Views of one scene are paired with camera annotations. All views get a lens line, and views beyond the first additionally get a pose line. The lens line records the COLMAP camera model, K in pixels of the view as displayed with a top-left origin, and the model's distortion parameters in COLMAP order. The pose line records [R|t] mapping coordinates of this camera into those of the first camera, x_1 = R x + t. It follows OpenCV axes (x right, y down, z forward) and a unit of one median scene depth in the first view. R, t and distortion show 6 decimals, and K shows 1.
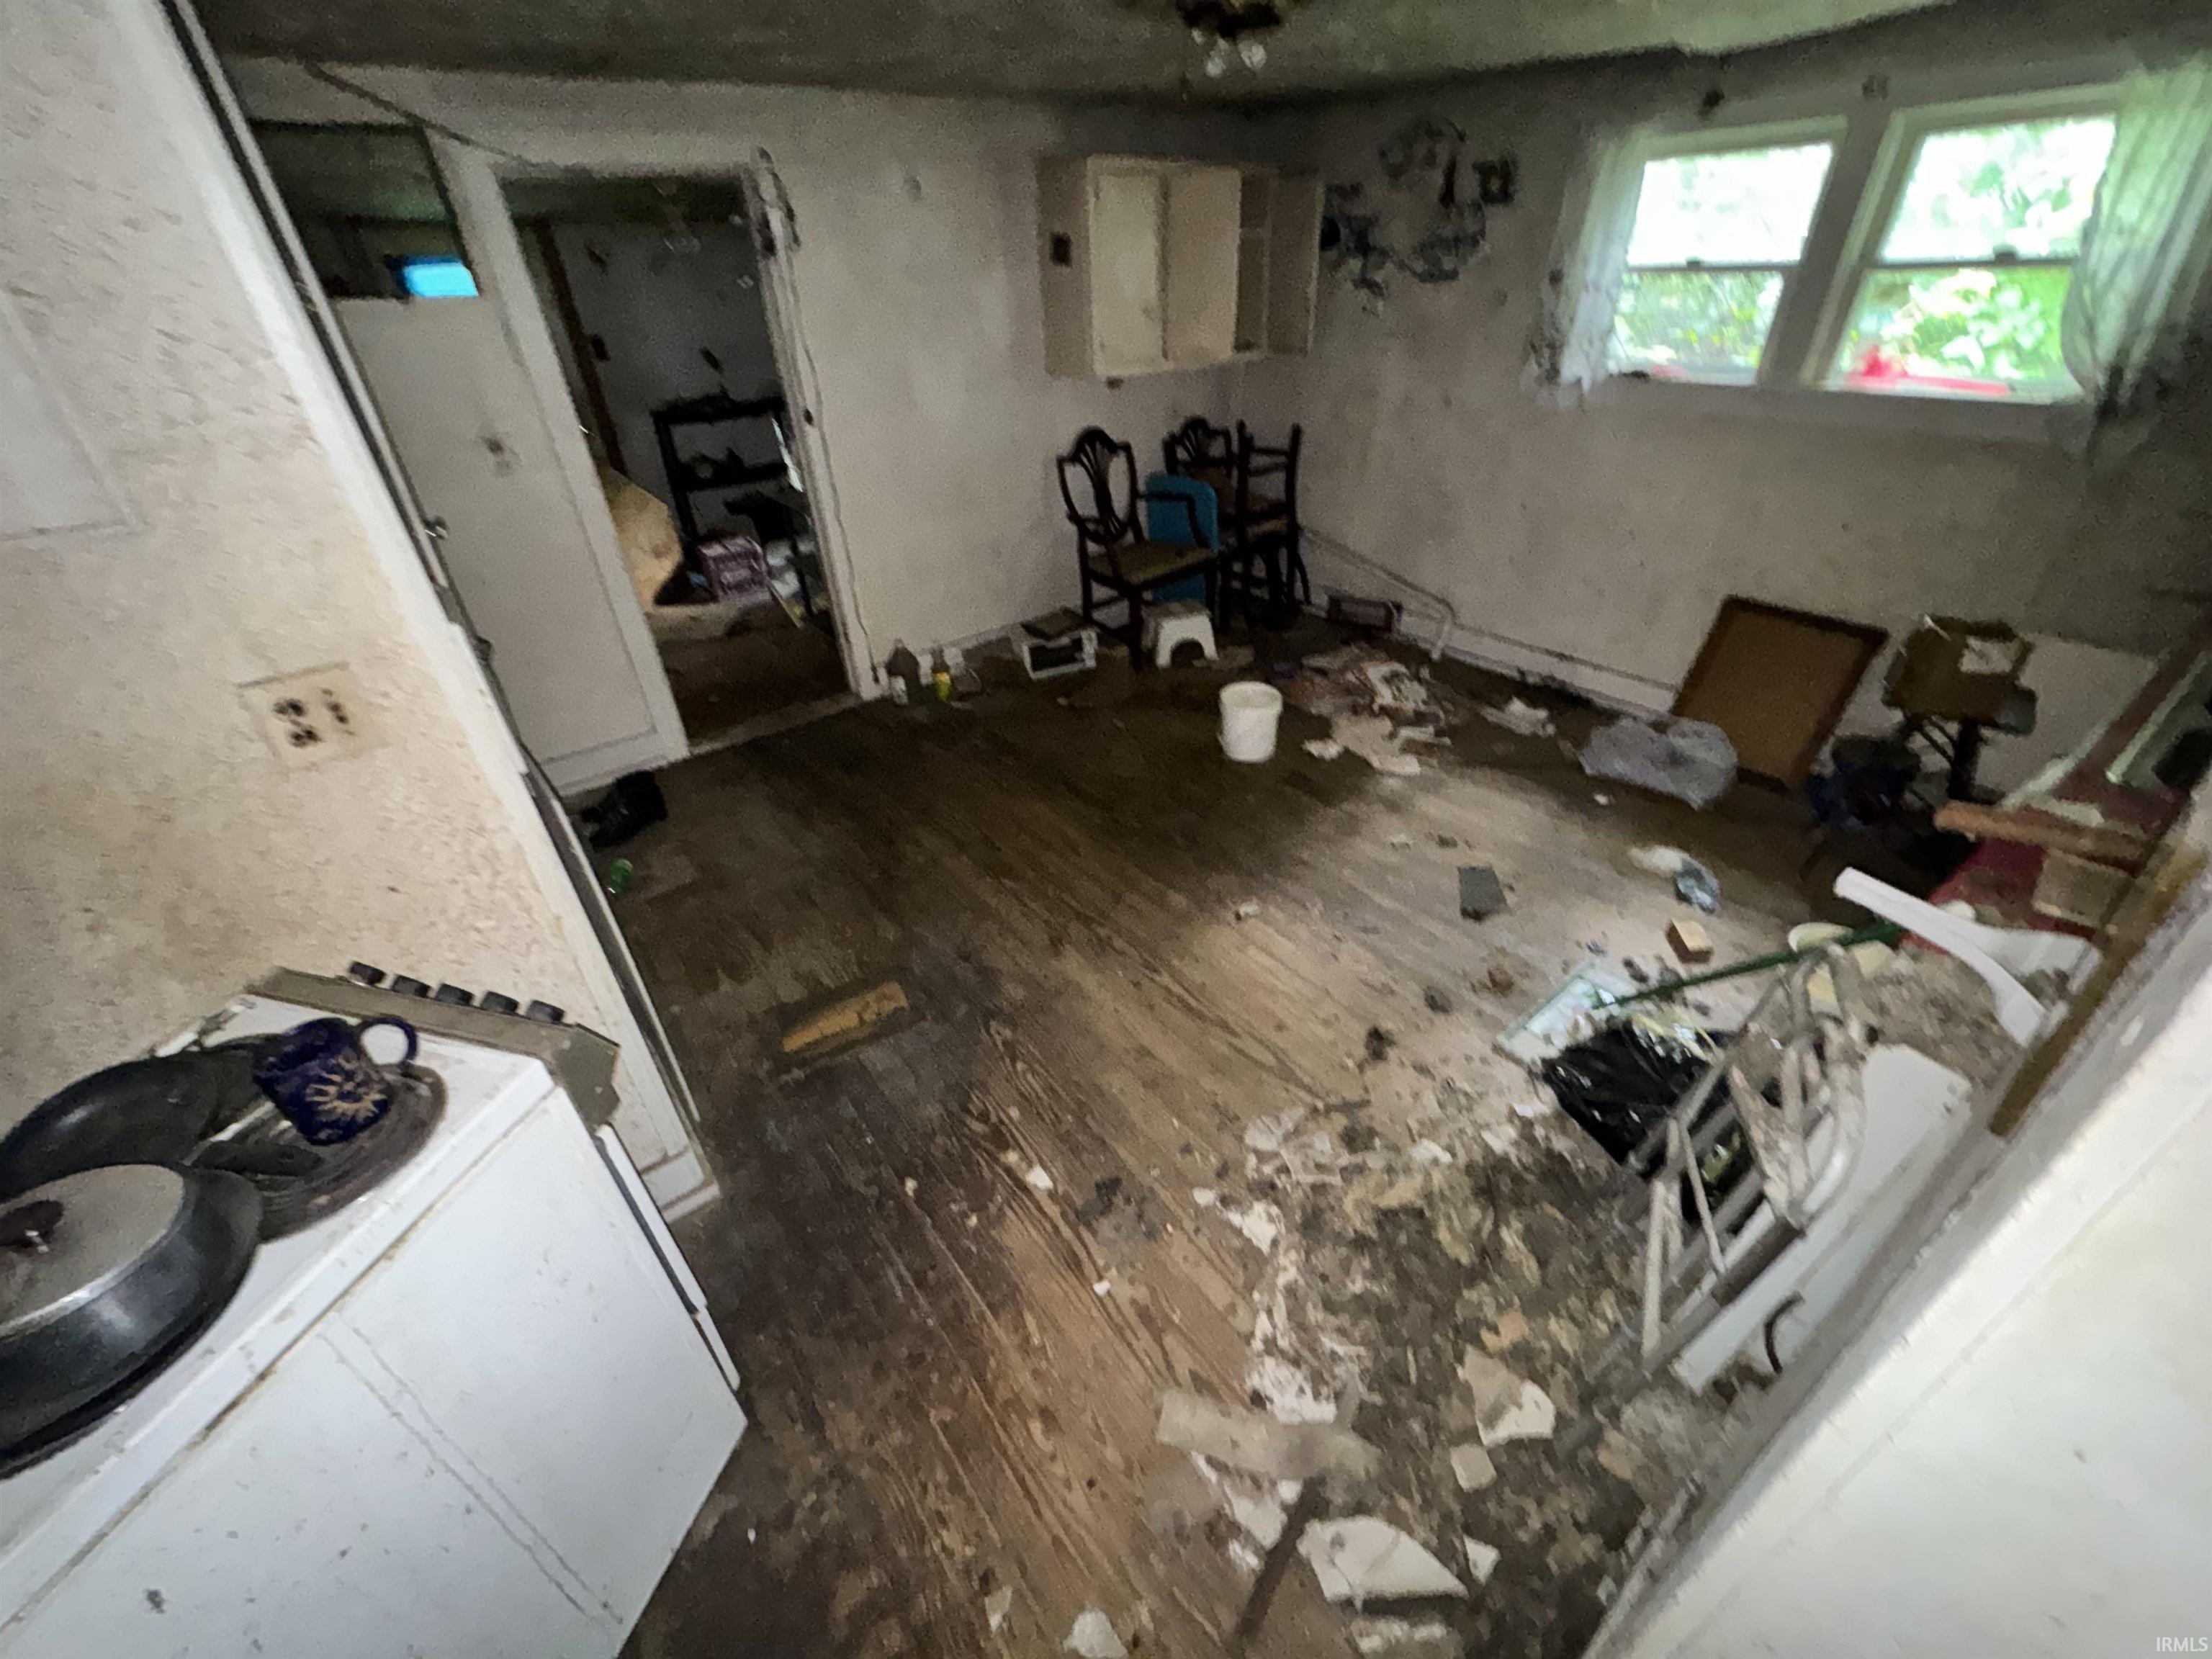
lens RADIAL K [[880.4, 0, 1107.7], [0, 880.4, 820.9], [0, 0, 1]] dist [-0.003736, 0.000718]
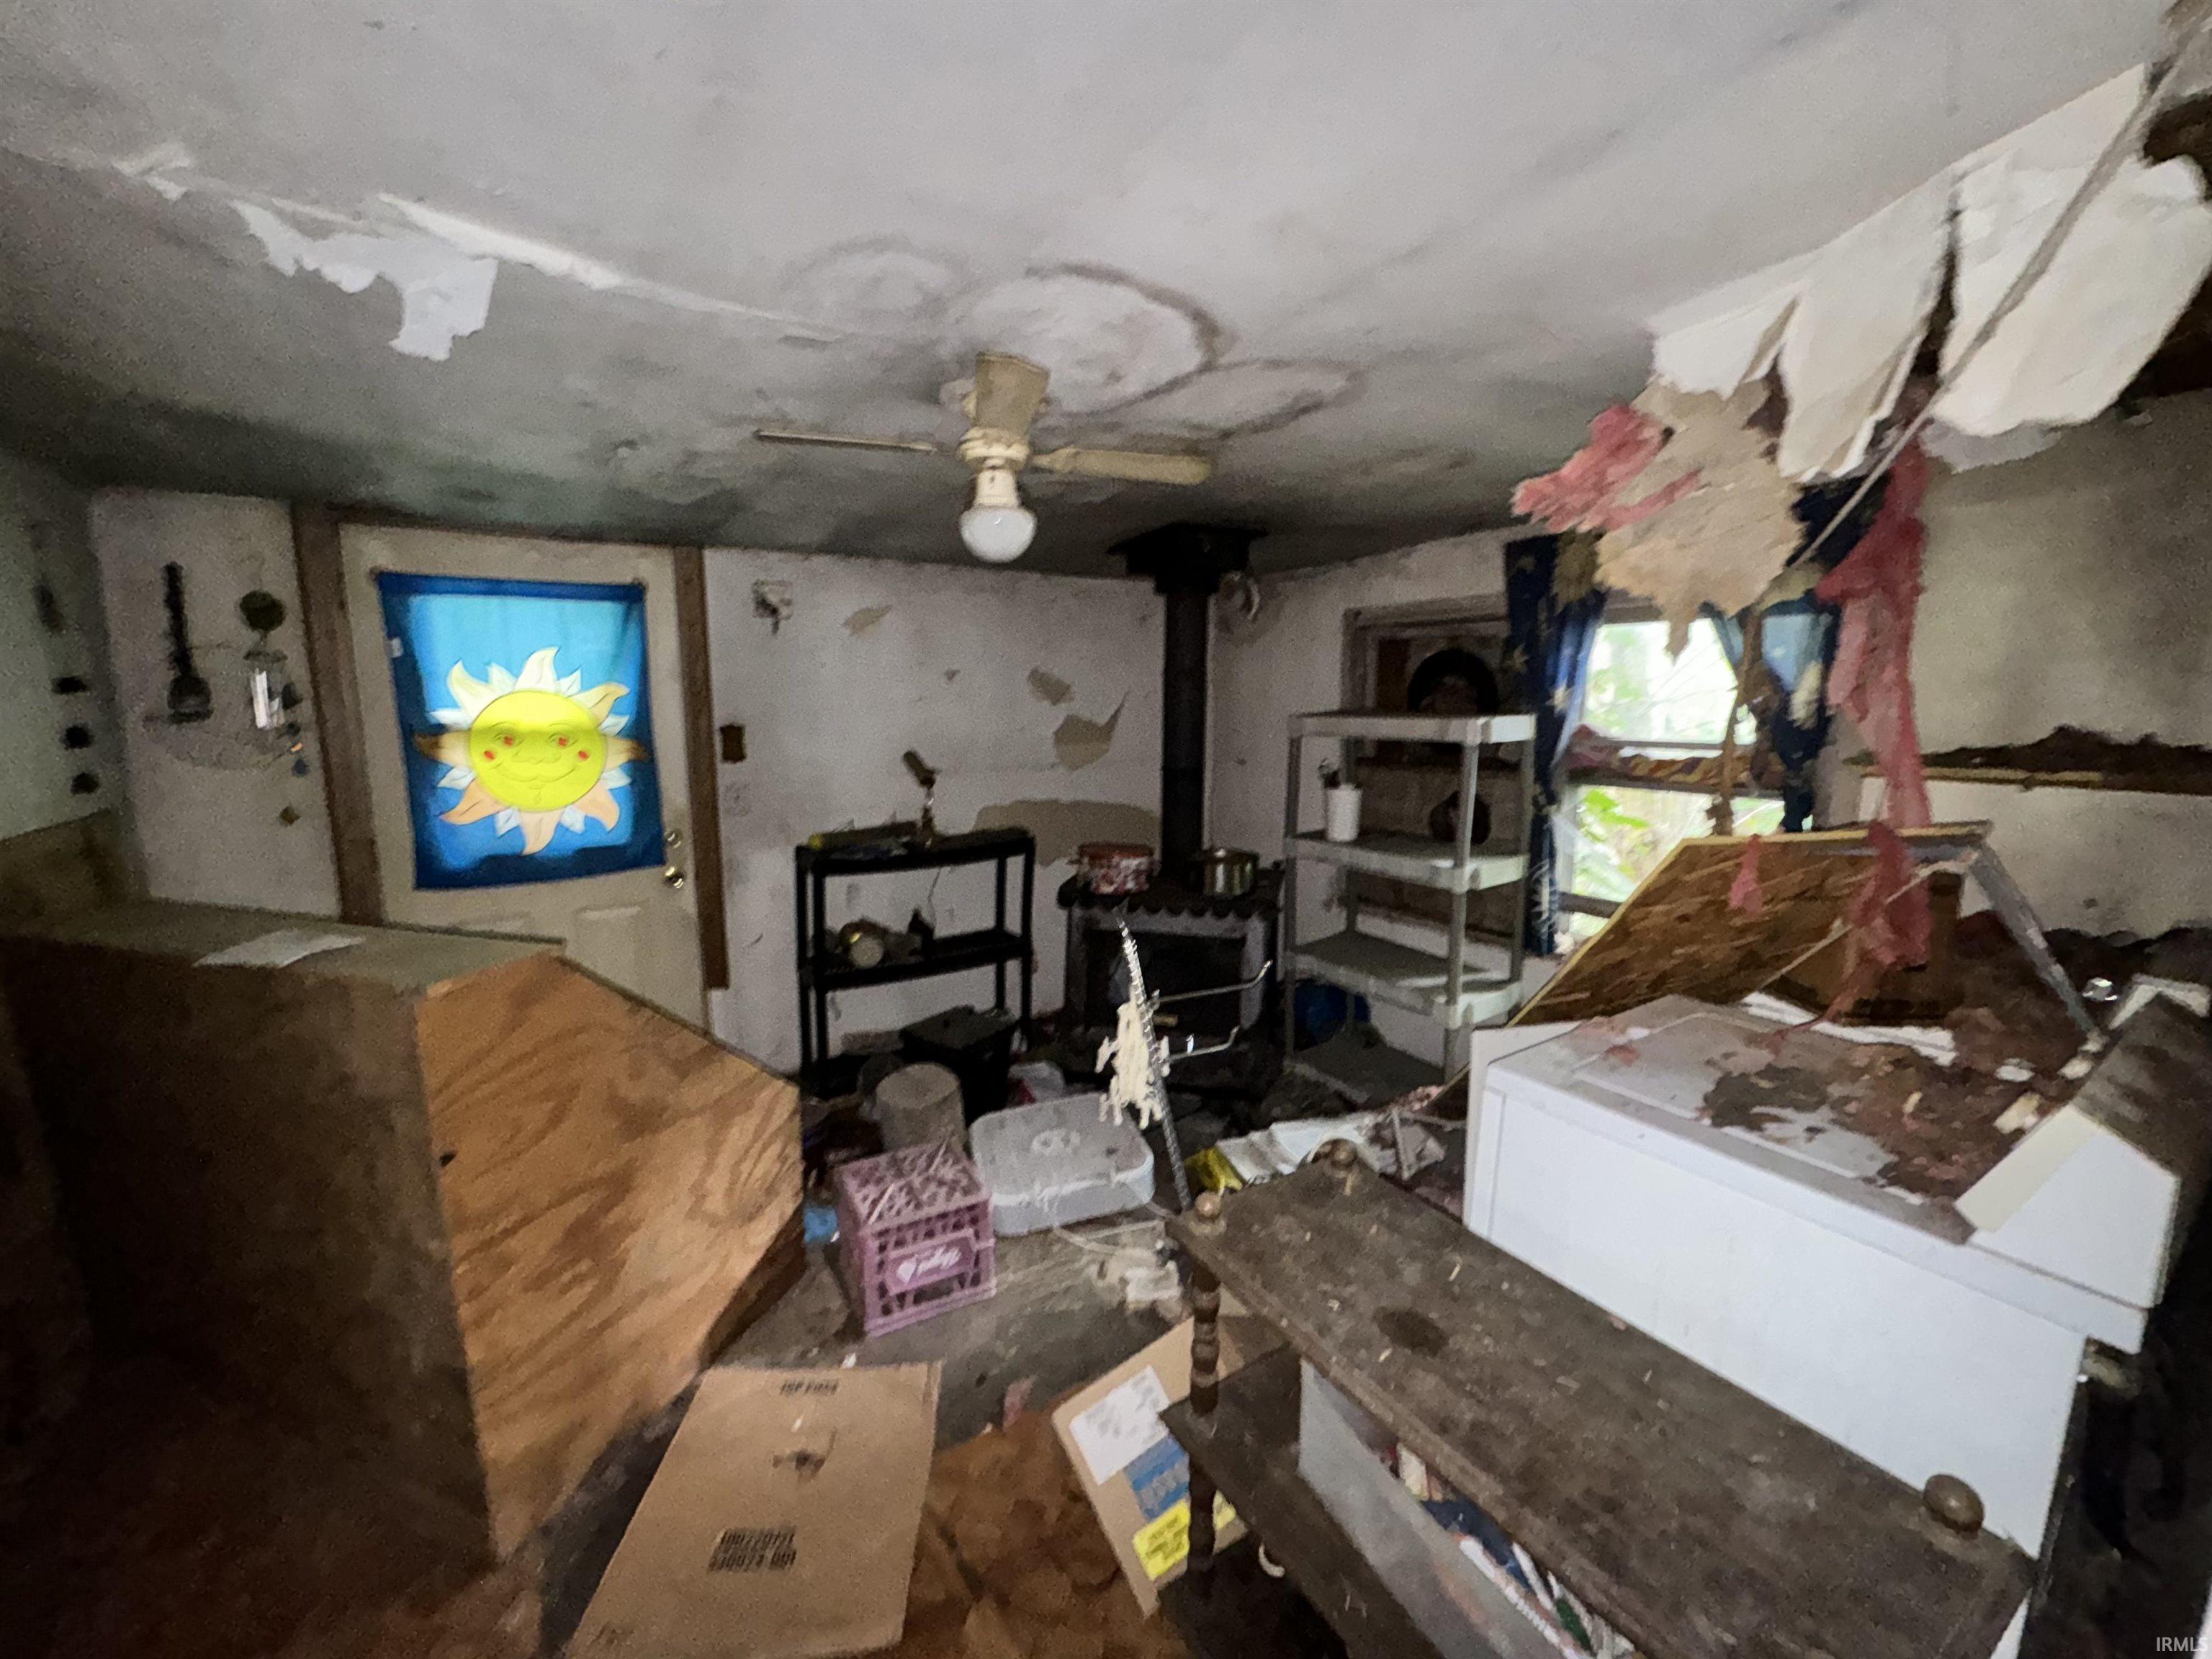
lens RADIAL K [[880.4, 0, 1116.6], [0, 880.4, 834.3], [0, 0, 1]] dist [-0.003736, 0.000718]
pose [[0.996299, 0.058773, -0.062727, -0.700302], [-0.078872, 0.915181, -0.395250, -0.666949], [0.034176, 0.398734, 0.916429, 1.222984]]
